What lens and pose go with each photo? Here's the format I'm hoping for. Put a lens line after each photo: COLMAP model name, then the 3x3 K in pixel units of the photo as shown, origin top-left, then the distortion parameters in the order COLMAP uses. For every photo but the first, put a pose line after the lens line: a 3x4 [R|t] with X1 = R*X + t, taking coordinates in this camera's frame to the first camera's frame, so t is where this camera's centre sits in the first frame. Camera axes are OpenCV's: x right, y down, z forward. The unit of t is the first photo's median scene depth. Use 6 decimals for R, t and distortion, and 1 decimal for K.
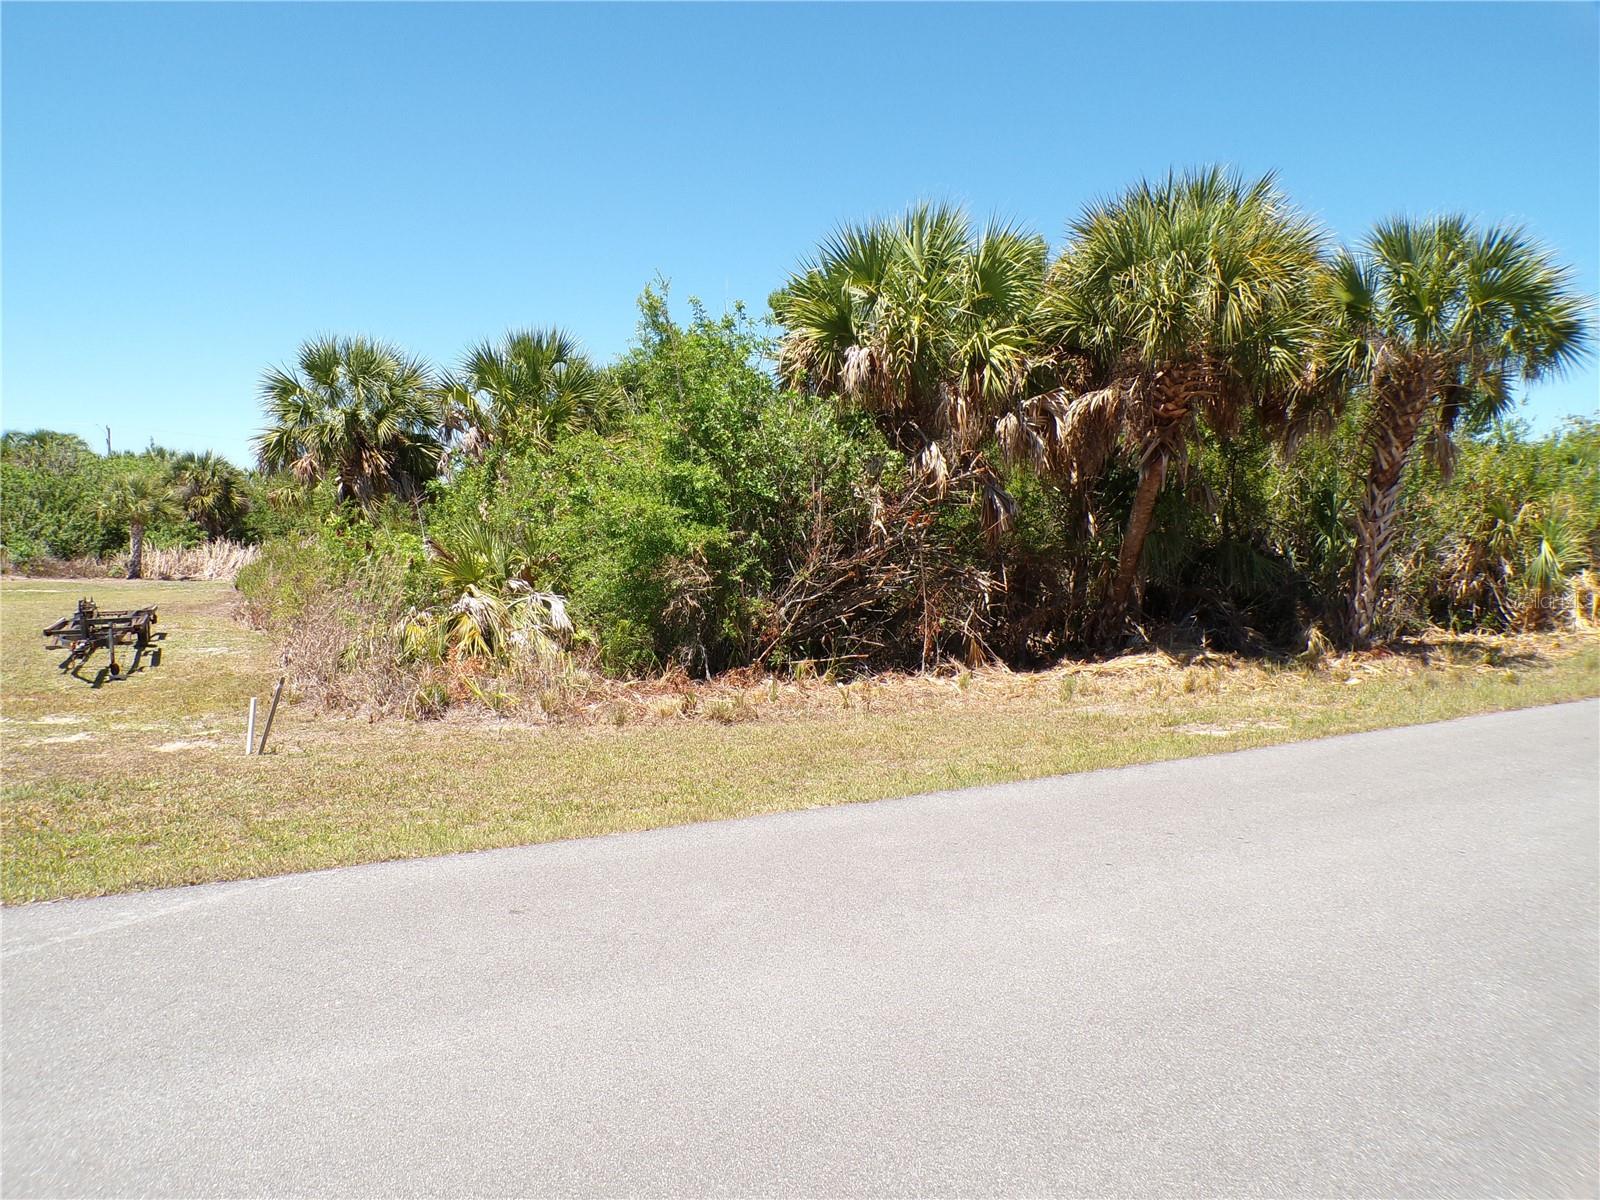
lens RADIAL K [[1121.8, 0, 800.1], [0, 1121.8, 597.5], [0, 0, 1]] dist [-0.007193, 0.006360]
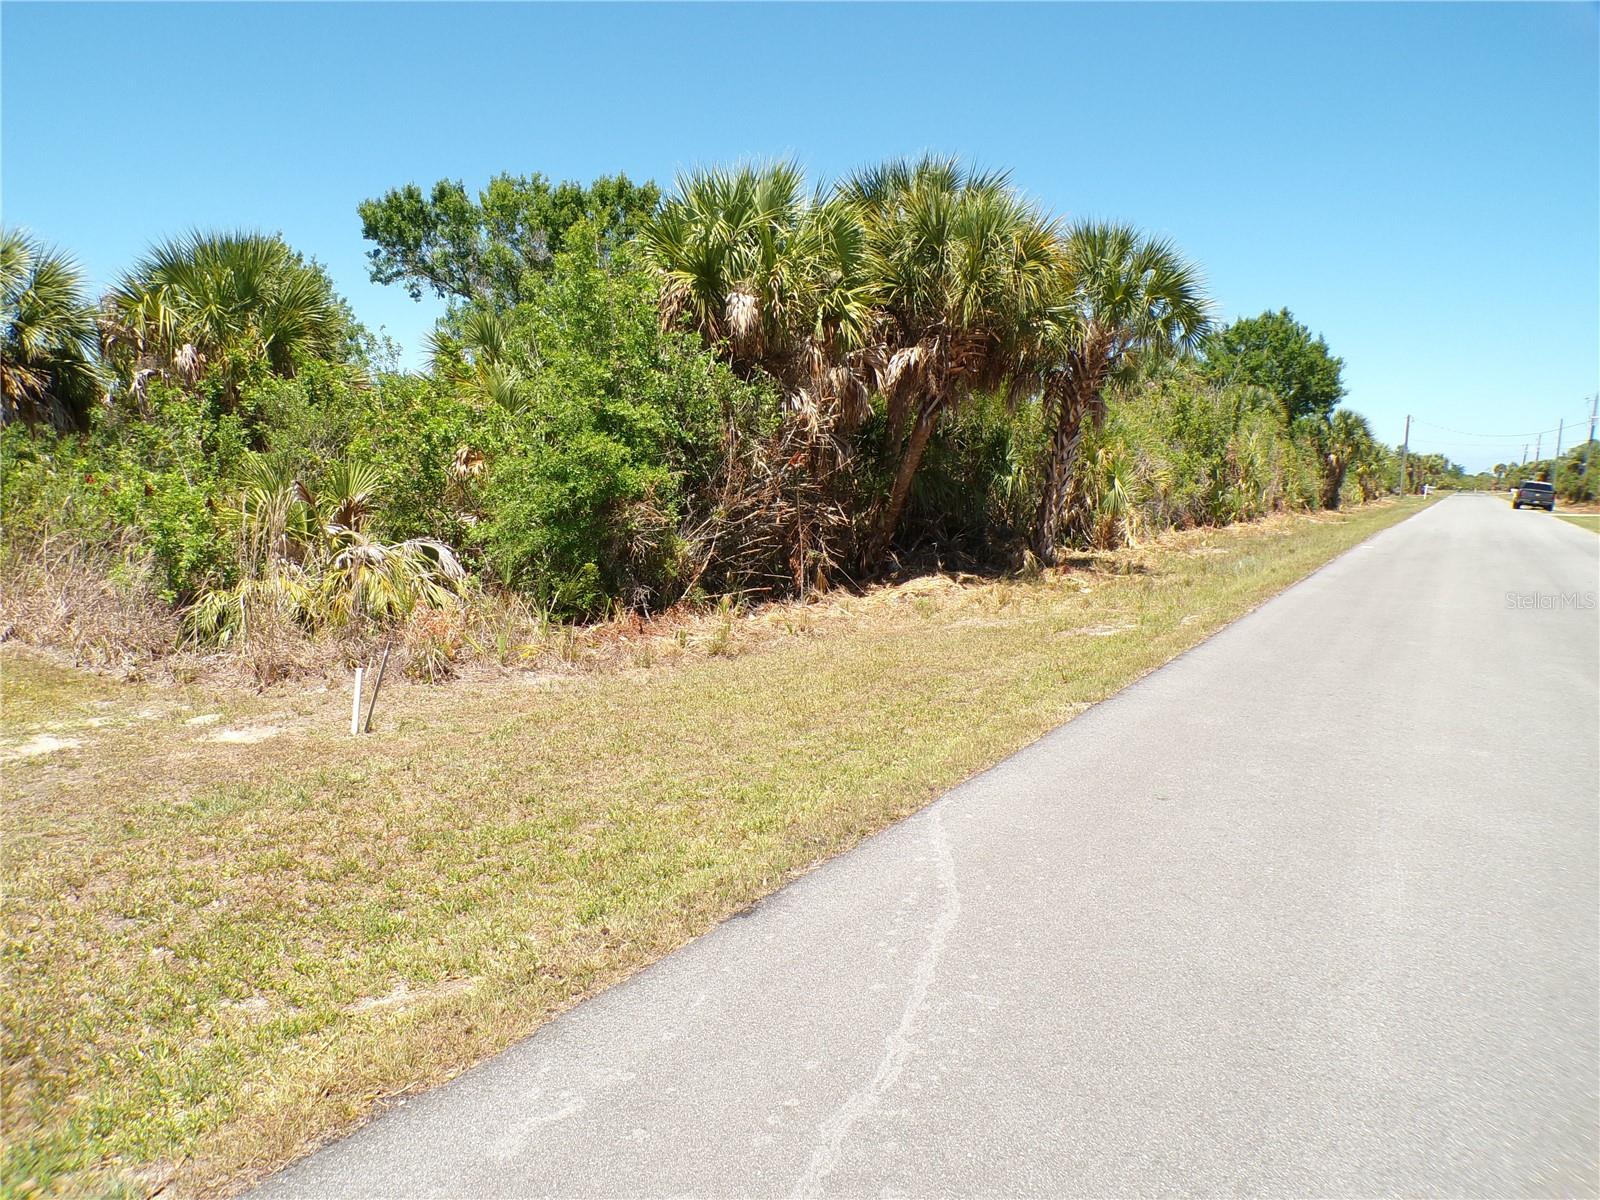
lens RADIAL K [[1121.8, 0, 794.7], [0, 1121.8, 598.6], [0, 0, 1]] dist [-0.007193, 0.006360]
pose [[0.873733, -0.052221, 0.483595, -0.406518], [0.023024, 0.997546, 0.066122, -0.007753], [-0.485861, -0.046638, 0.872791, 0.047548]]
